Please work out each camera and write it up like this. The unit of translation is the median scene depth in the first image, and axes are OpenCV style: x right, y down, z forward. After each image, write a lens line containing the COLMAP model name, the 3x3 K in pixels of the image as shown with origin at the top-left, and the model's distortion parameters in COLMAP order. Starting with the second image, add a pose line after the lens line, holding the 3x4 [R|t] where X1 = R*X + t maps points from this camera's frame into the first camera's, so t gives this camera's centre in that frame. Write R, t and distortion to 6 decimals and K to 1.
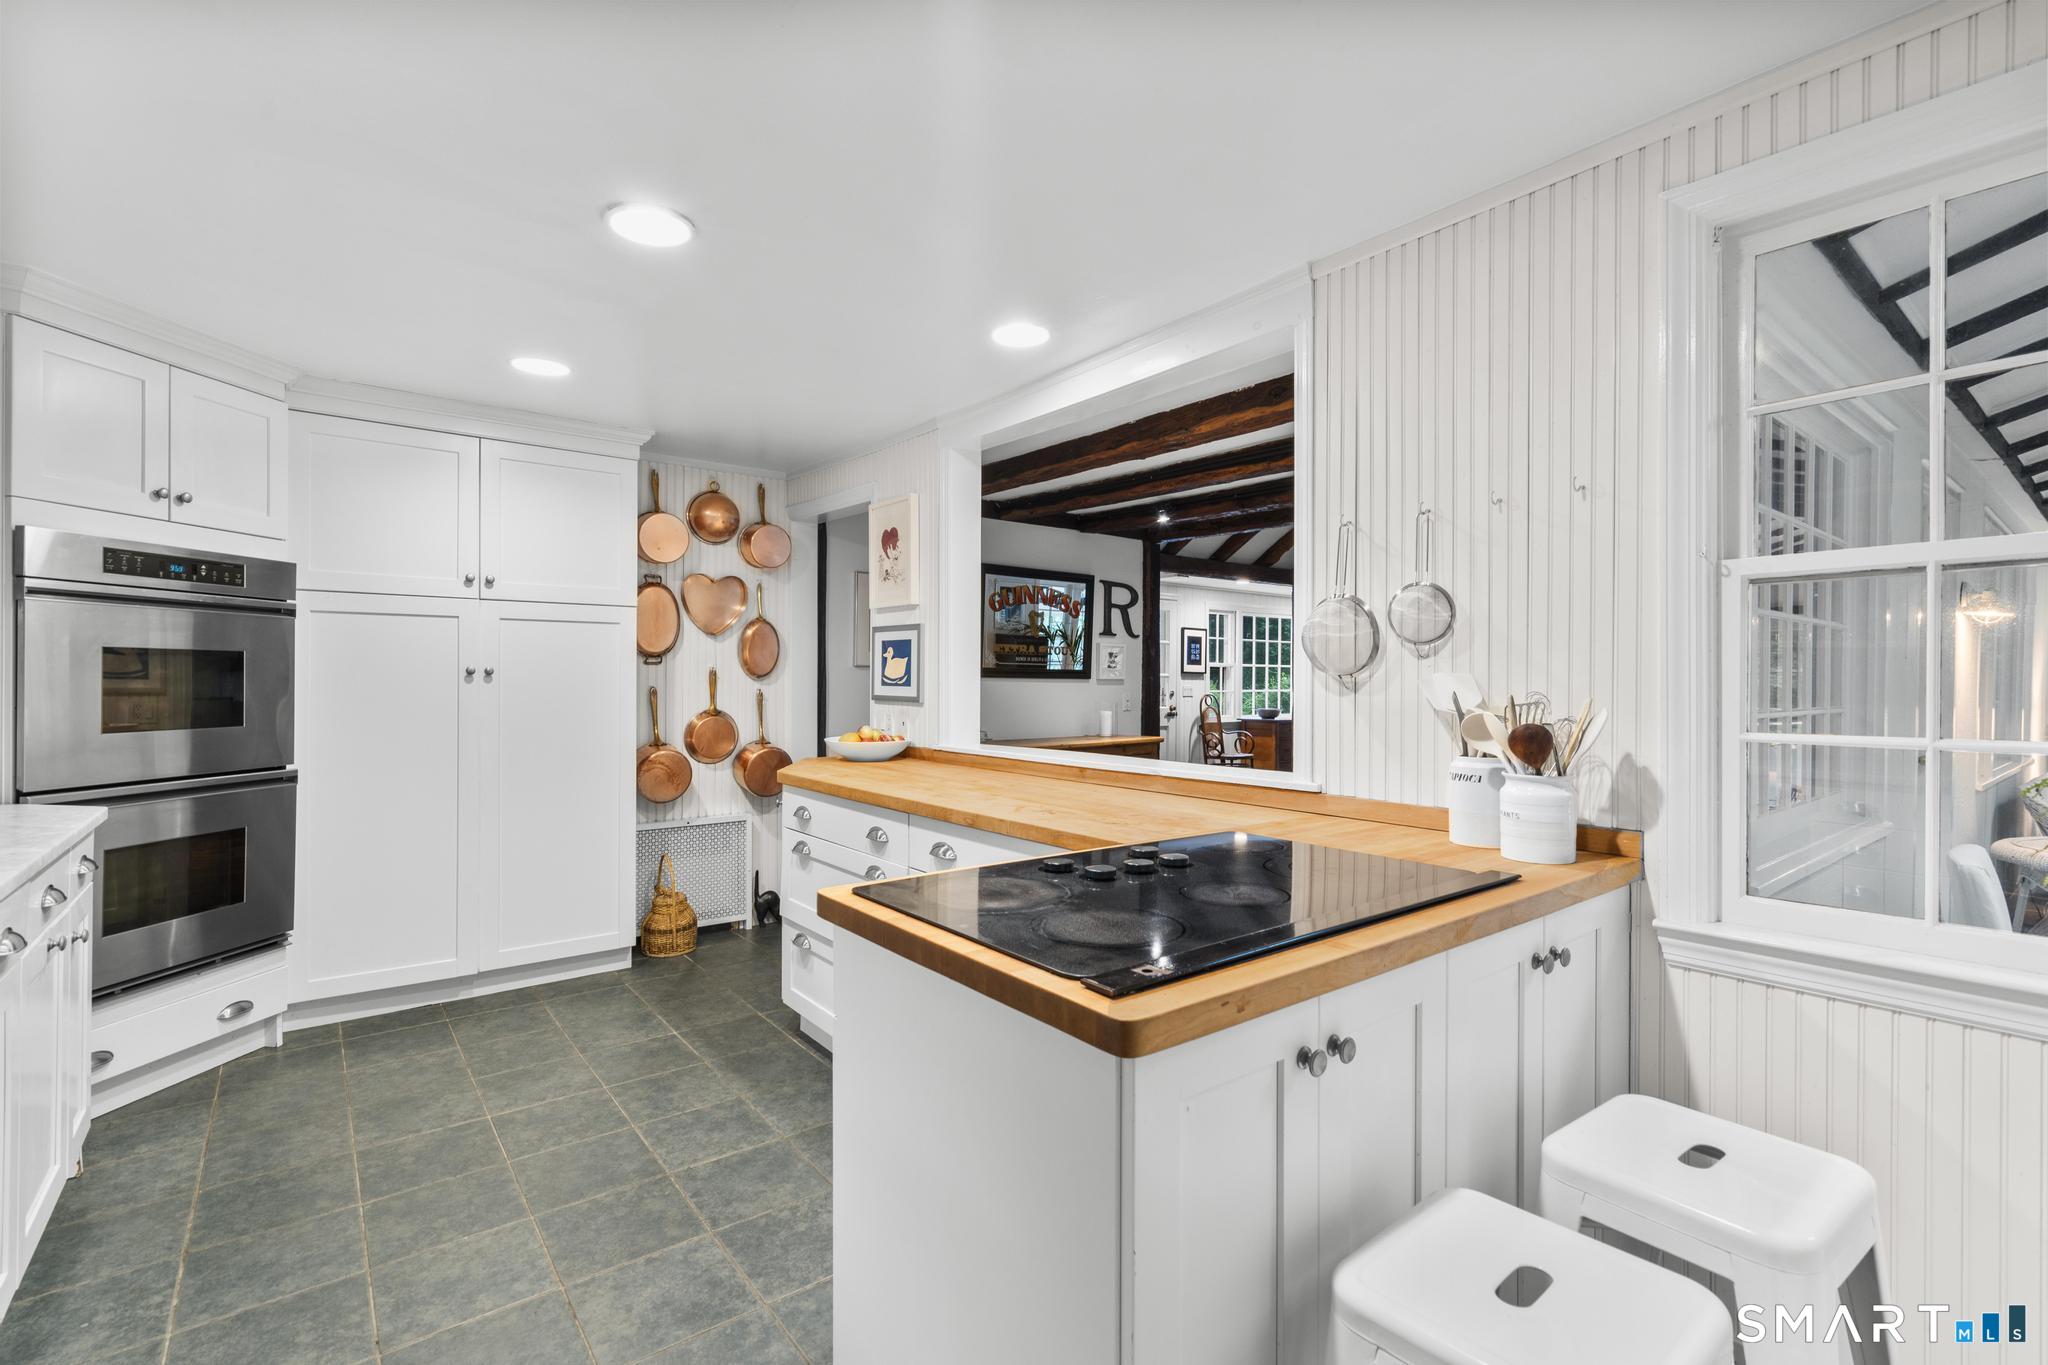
lens RADIAL K [[920.3, 0, 1024.0], [0, 920.3, 682.5], [0, 0, 1]] dist [-0.001659, 0.000521]
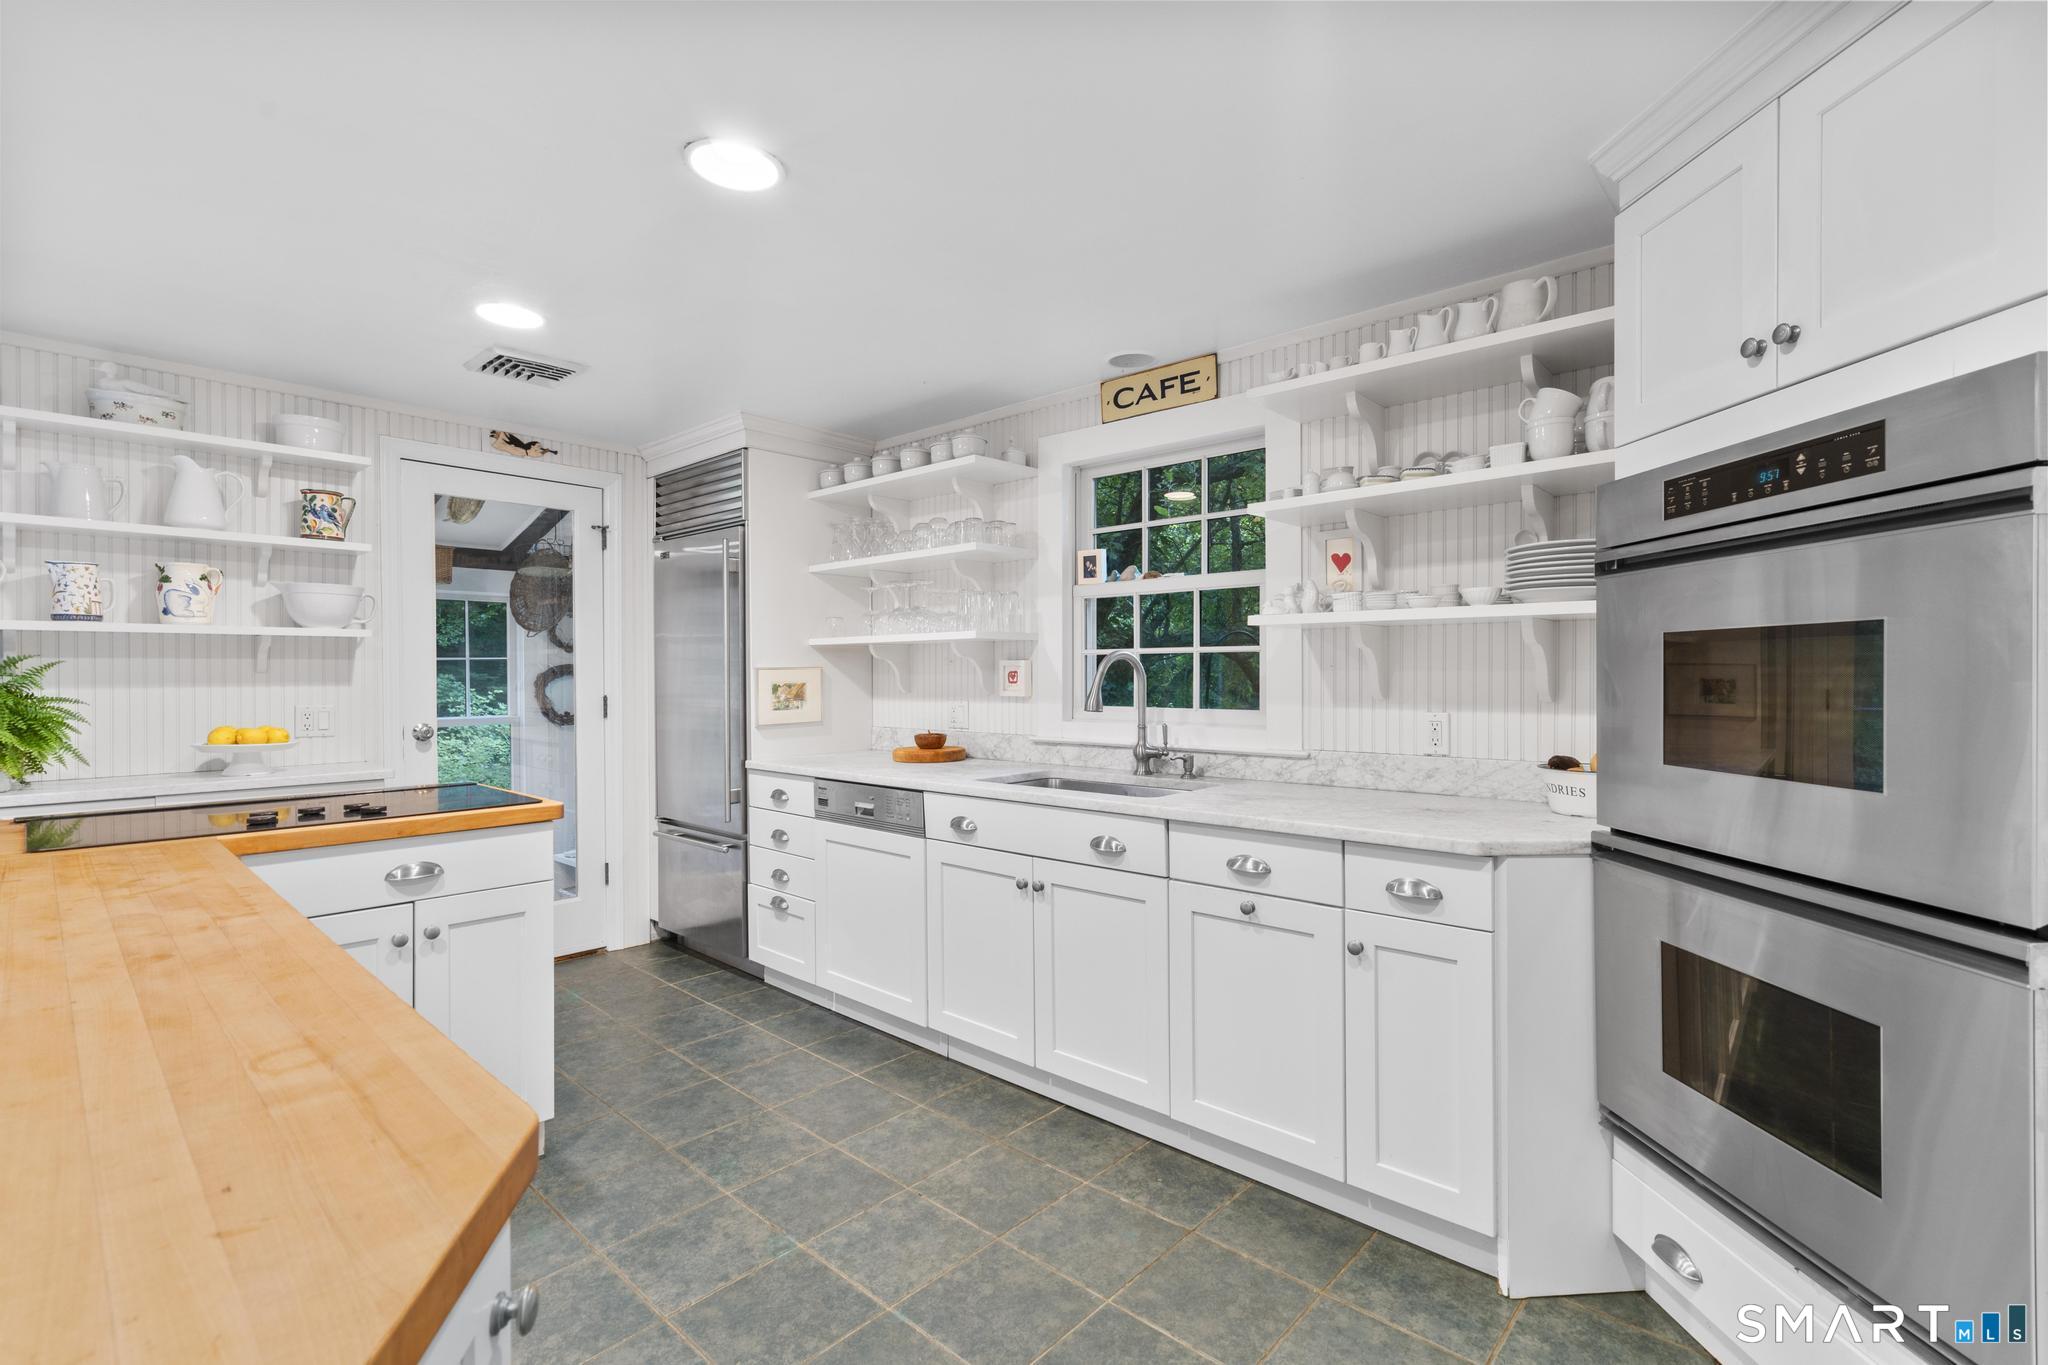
lens RADIAL K [[920.3, 0, 1024.0], [0, 920.3, 682.5], [0, 0, 1]] dist [-0.001659, 0.000521]
pose [[-0.986725, -0.002574, -0.162378, -0.537166], [-0.004645, 0.999913, 0.012375, -0.011121], [0.162332, 0.012965, -0.986651, 1.922378]]
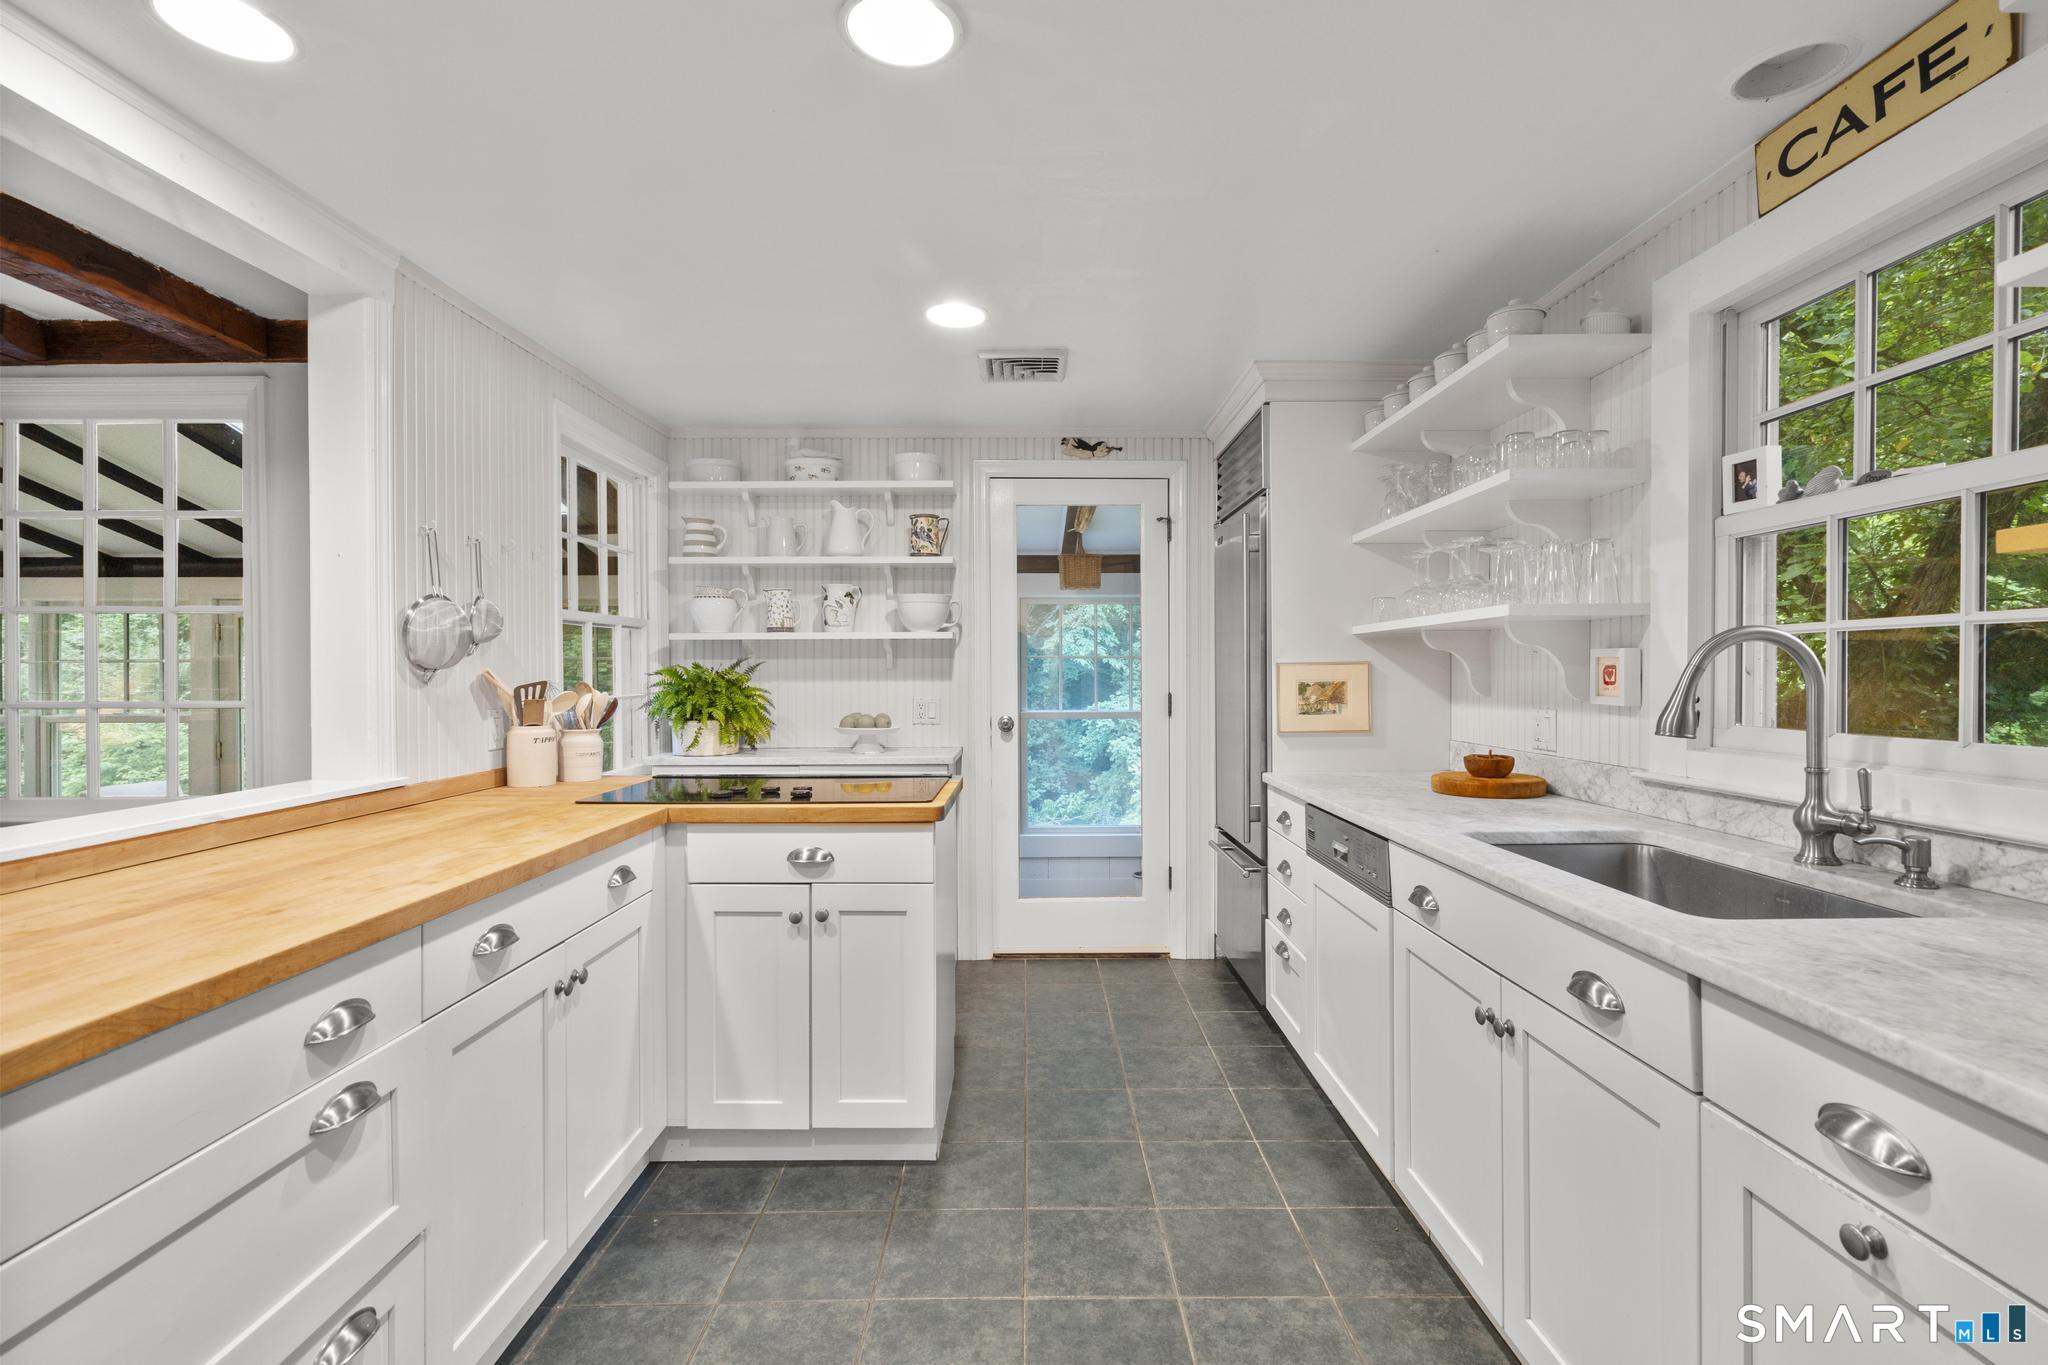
lens RADIAL K [[920.3, 0, 1024.0], [0, 920.3, 682.5], [0, 0, 1]] dist [-0.001659, 0.000521]
pose [[-0.791389, -0.011103, 0.611213, -0.909924], [0.000061, 0.999834, 0.018242, -0.010867], [-0.611313, 0.014474, -0.791256, 1.505575]]
